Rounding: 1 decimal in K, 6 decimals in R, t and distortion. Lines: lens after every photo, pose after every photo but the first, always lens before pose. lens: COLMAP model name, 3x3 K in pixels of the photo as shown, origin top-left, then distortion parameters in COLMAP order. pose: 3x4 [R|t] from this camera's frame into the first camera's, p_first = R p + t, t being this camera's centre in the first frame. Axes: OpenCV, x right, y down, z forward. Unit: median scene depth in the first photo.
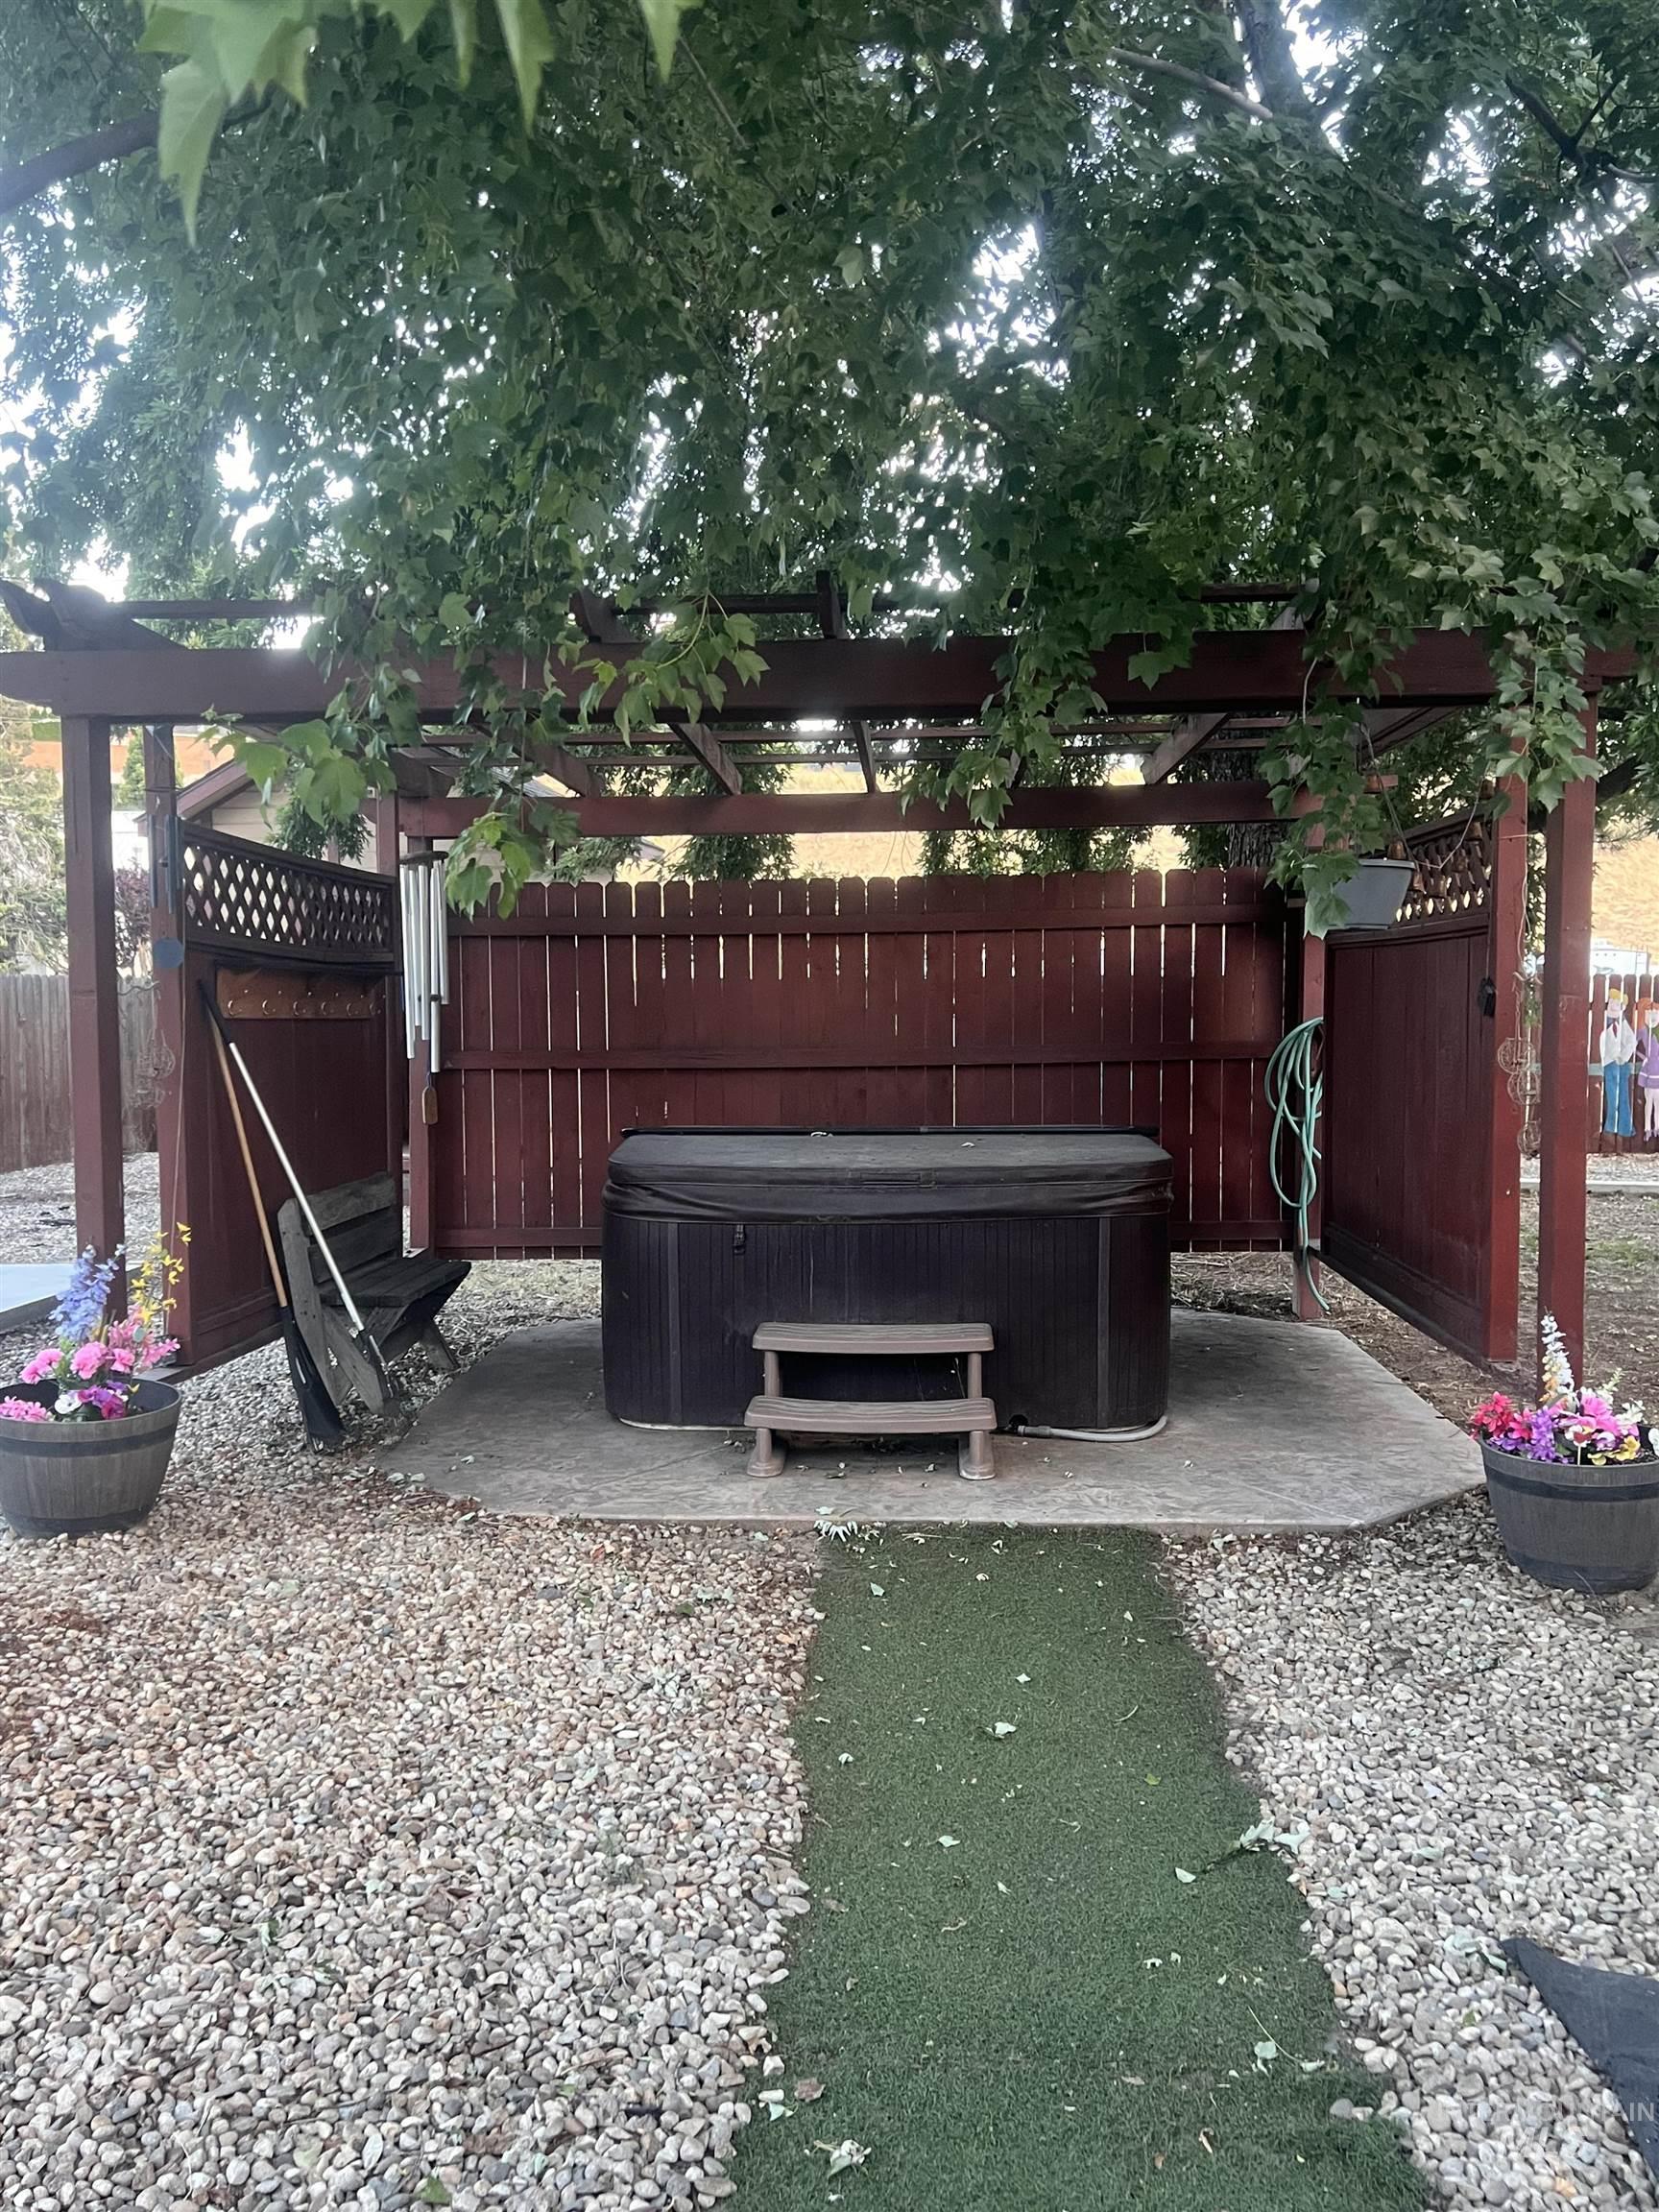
lens RADIAL K [[1869.3, 0, 829.5], [0, 1869.3, 1106.0], [0, 0, 1]] dist [0.140940, -0.000131]
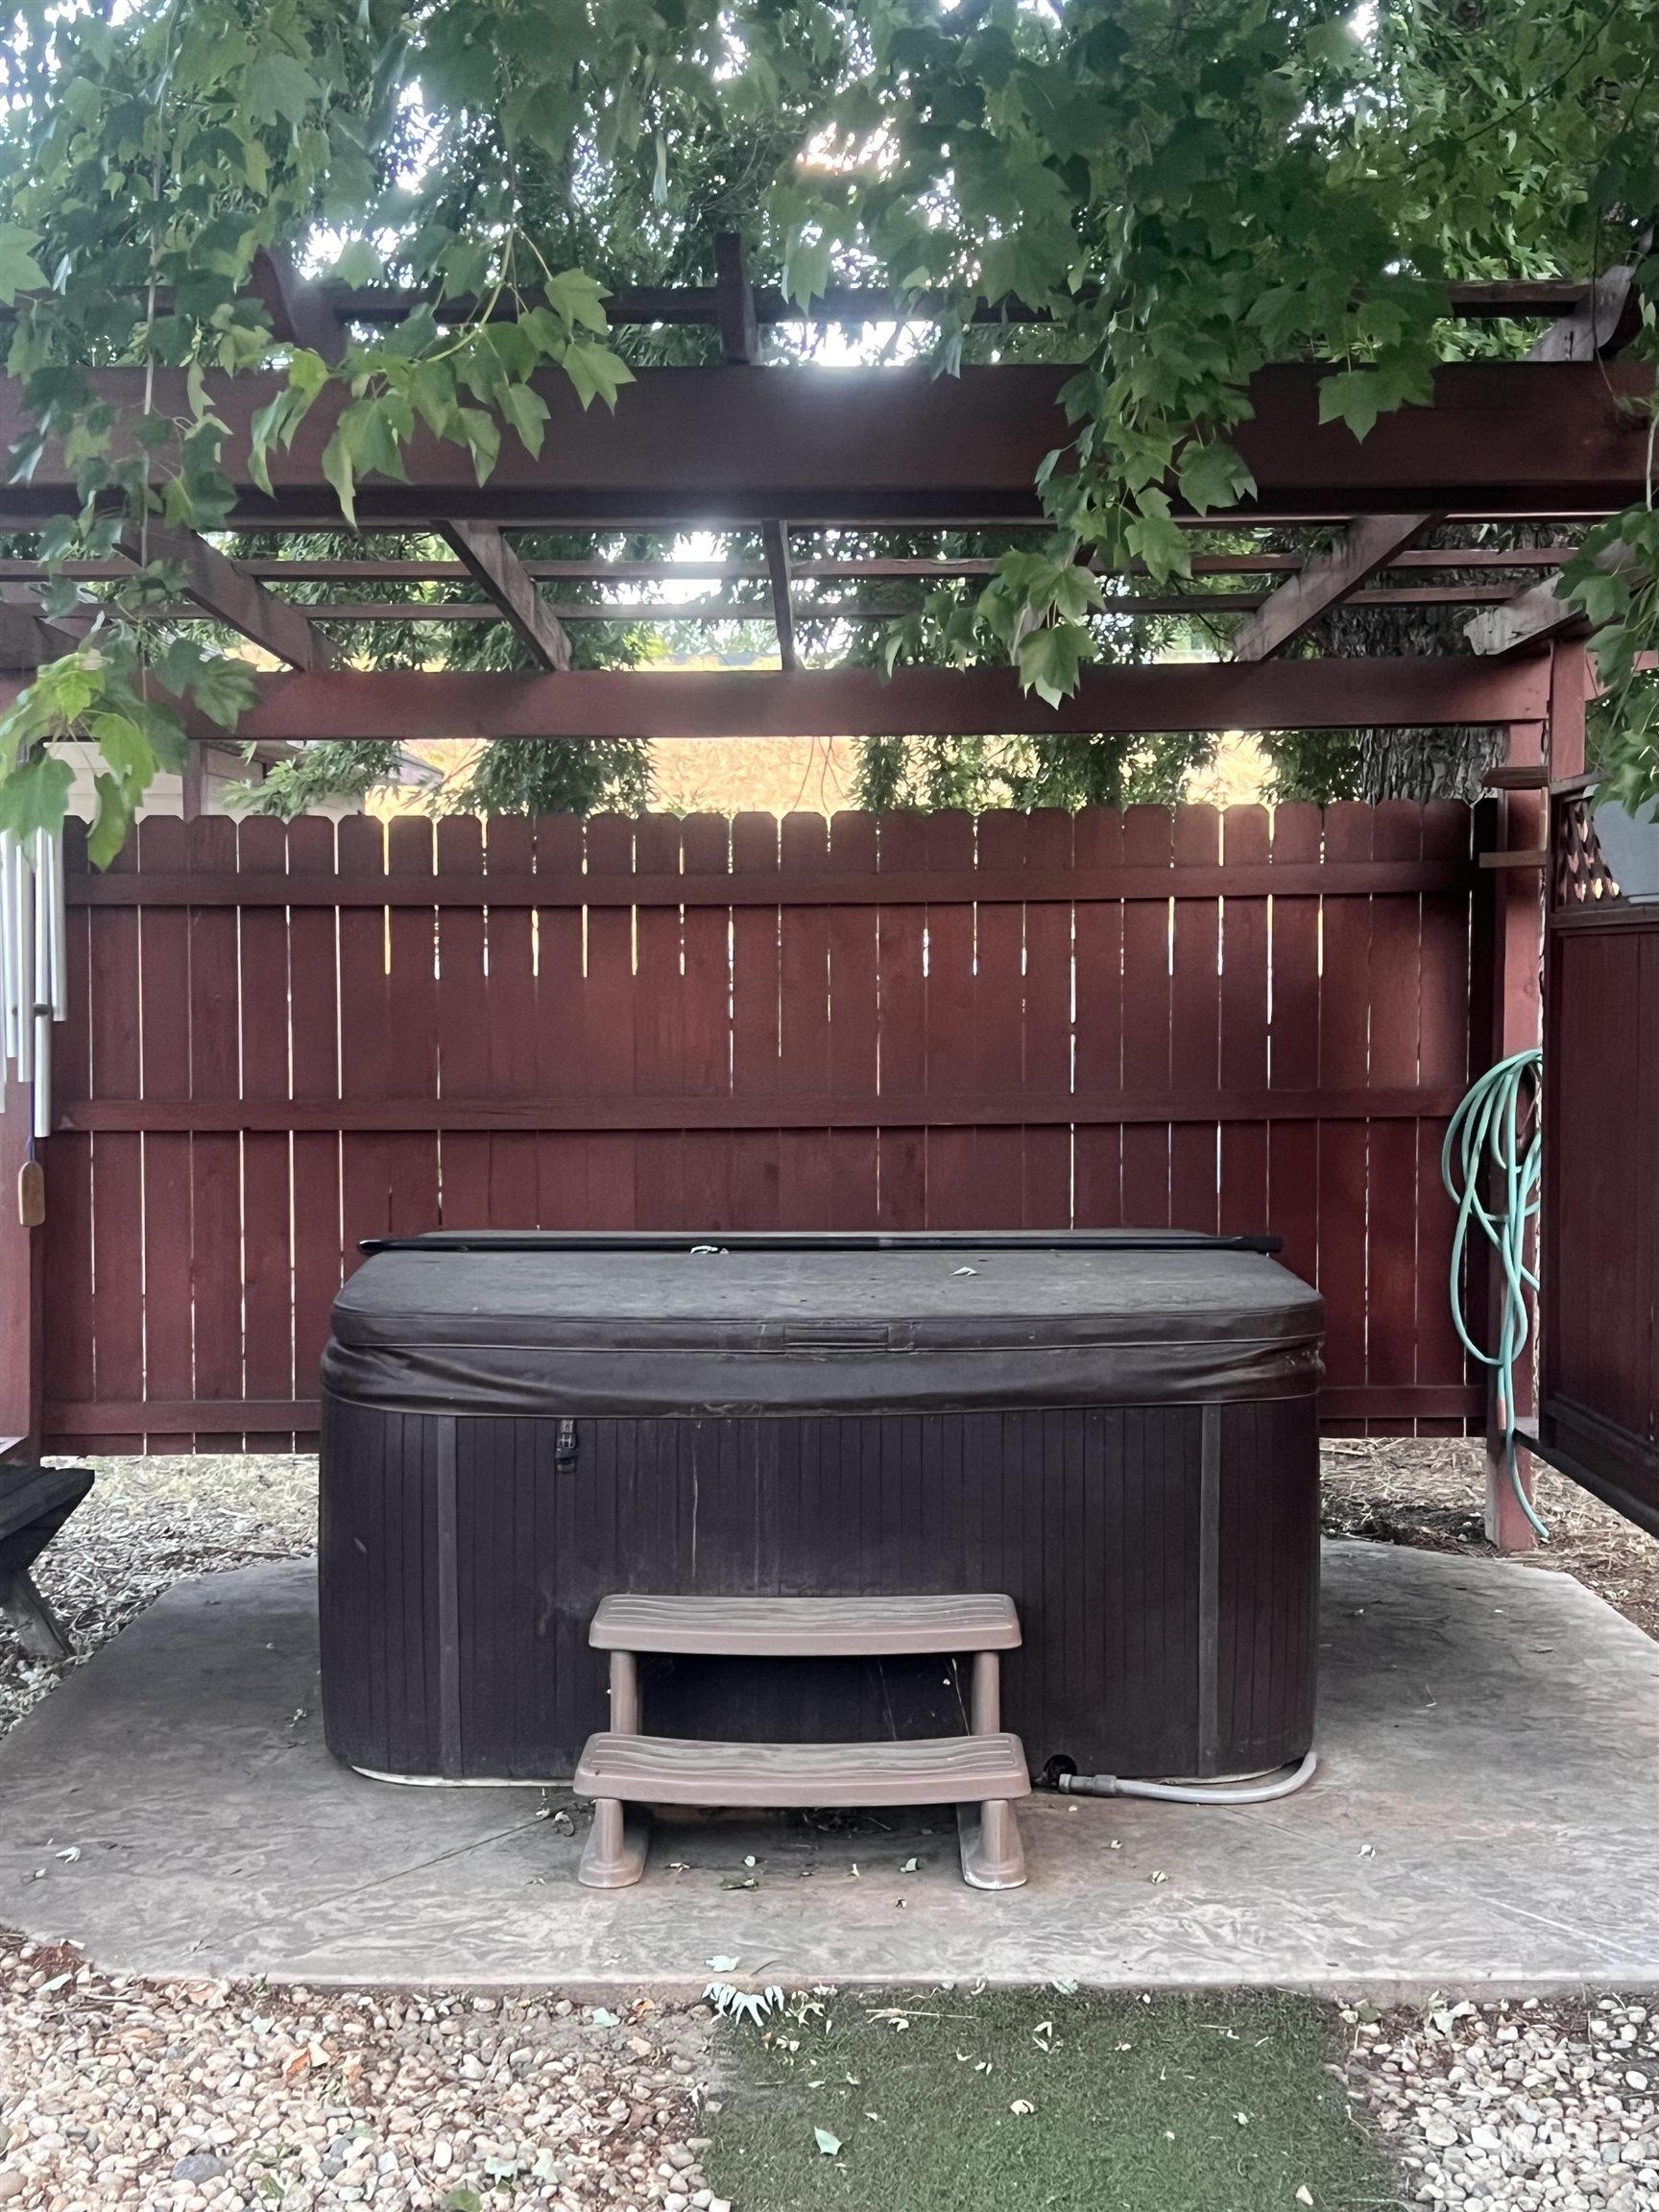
lens RADIAL K [[2722.6, 0, 829.5], [0, 2722.6, 1106.0], [0, 0, 1]] dist [0.161461, -0.395466]
pose [[0.998703, 0.002430, 0.050858, -0.012043], [-0.001437, 0.999808, -0.019551, -0.015766], [-0.050896, 0.019452, 0.998515, 0.187671]]
